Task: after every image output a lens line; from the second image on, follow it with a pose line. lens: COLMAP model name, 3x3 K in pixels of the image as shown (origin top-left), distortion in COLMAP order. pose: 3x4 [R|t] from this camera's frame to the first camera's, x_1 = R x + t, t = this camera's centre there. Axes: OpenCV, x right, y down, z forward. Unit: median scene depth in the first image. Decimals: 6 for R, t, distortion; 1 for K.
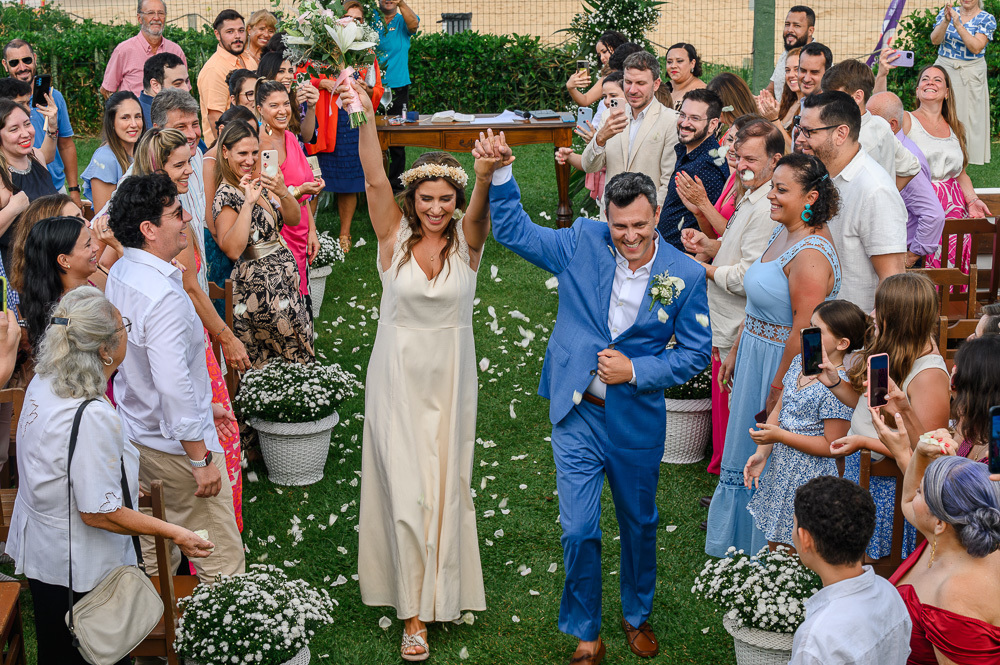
lens RADIAL K [[2088.2, 0, 502.6], [0, 2088.2, 372.2], [0, 0, 1]] dist [-0.000088, 0.000000]
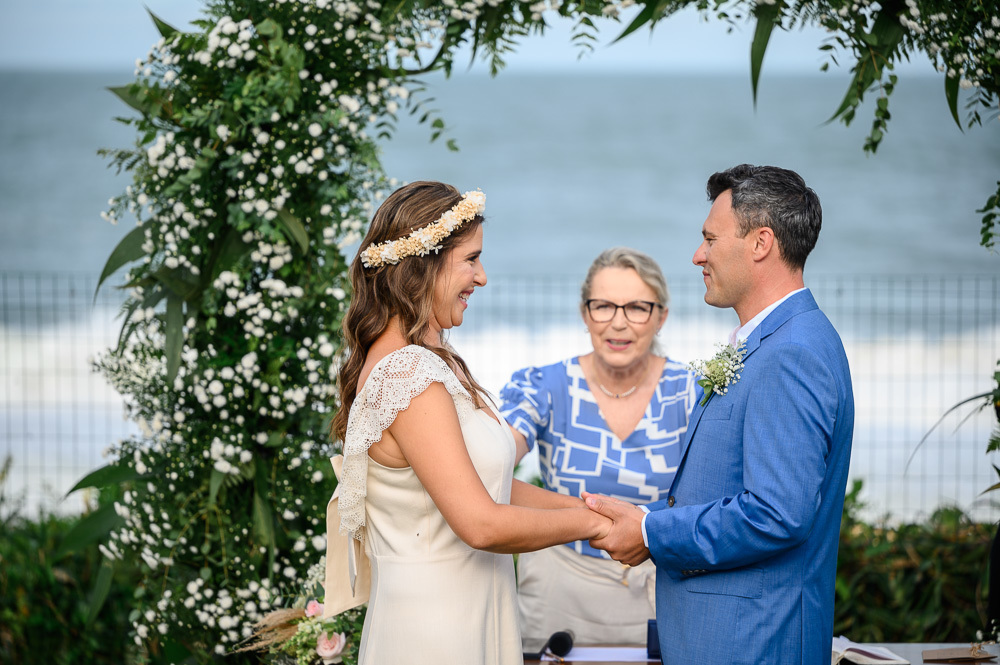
lens RADIAL K [[3803.1, 0, 501.8], [0, 3803.1, 330.9], [0, 0, 1]] dist [0.072899, 0.000000]
pose [[0.998435, 0.018751, -0.052680, -0.016325], [-0.031533, 0.966820, -0.253505, -0.042268], [0.046178, 0.254769, 0.965899, 0.691238]]
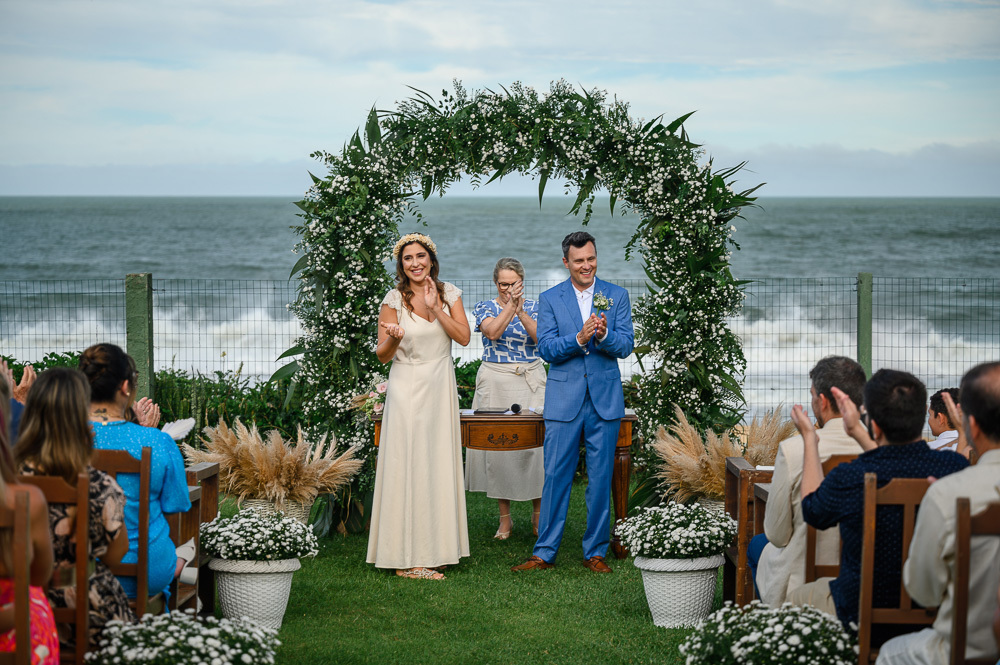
lens RADIAL K [[2088.2, 0, 494.0], [0, 2088.2, 305.2], [0, 0, 1]] dist [-0.000088, 0.000000]
pose [[0.998840, 0.012838, -0.046411, 0.025053], [-0.024872, 0.962827, -0.268970, 0.077354], [0.041233, 0.269813, 0.962030, 0.337126]]
